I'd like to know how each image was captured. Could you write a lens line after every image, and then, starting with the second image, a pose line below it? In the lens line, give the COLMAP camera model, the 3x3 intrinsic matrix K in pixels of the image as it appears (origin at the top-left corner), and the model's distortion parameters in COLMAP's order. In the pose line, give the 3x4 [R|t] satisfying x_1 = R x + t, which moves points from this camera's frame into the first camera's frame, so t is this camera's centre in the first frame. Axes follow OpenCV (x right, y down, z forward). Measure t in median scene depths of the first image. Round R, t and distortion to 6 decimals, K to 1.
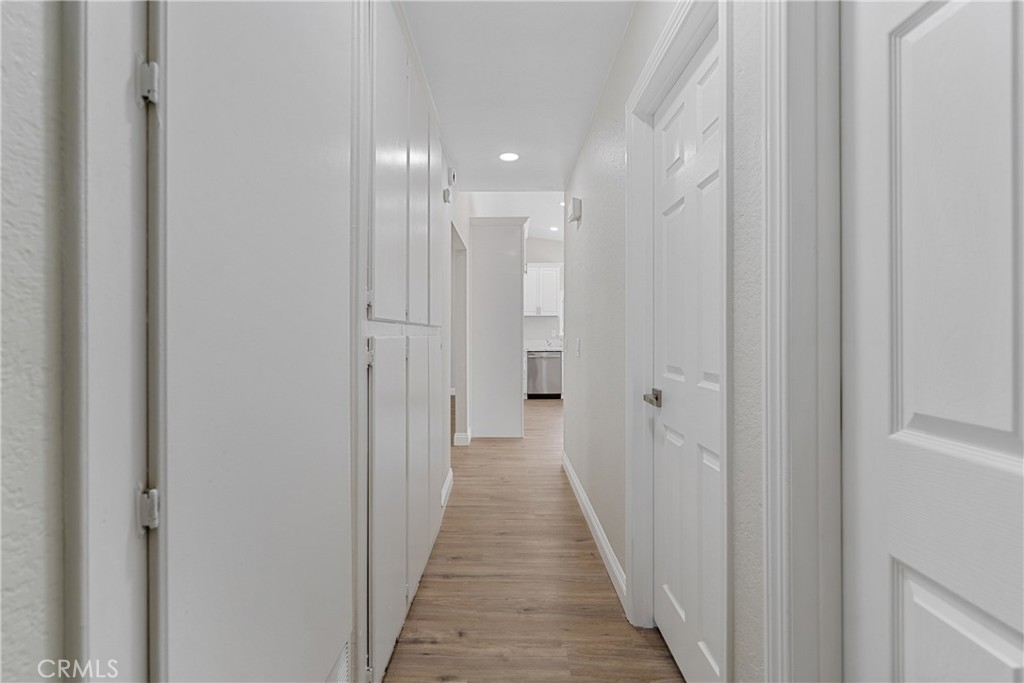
lens RADIAL K [[470.6, 0, 512.5], [0, 470.6, 336.6], [0, 0, 1]] dist [-0.005387, 0.002472]
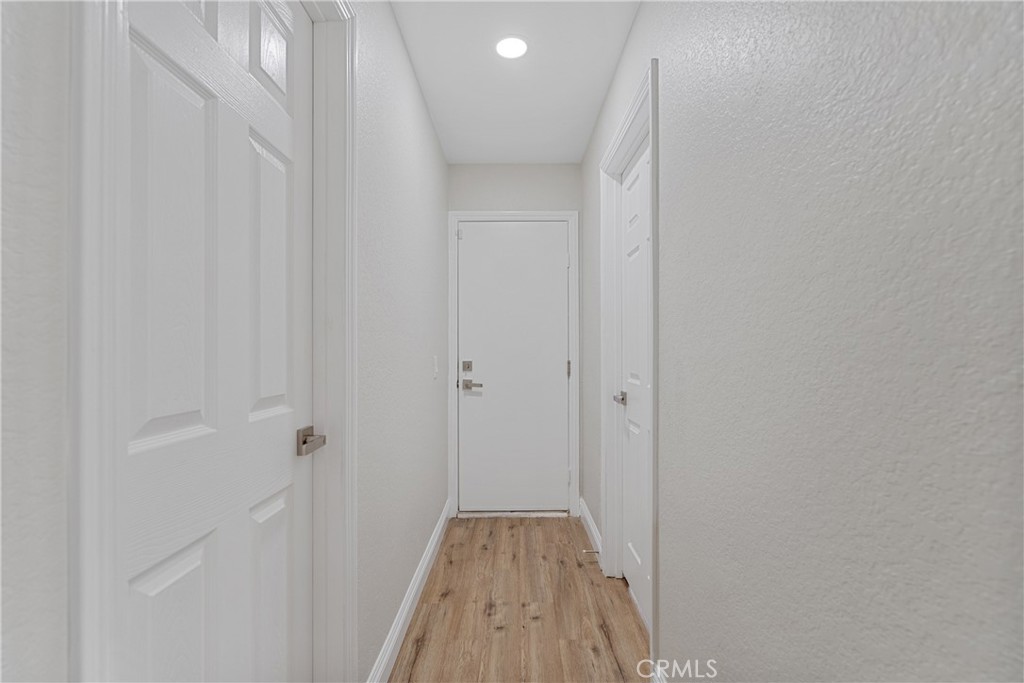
lens RADIAL K [[470.6, 0, 510.6], [0, 470.6, 344.7], [0, 0, 1]] dist [-0.005387, 0.002472]
pose [[0.999982, -0.005542, -0.002333, 0.003856], [0.005511, 0.999897, -0.013254, -0.000933], [0.002407, 0.013241, 0.999909, -0.299572]]
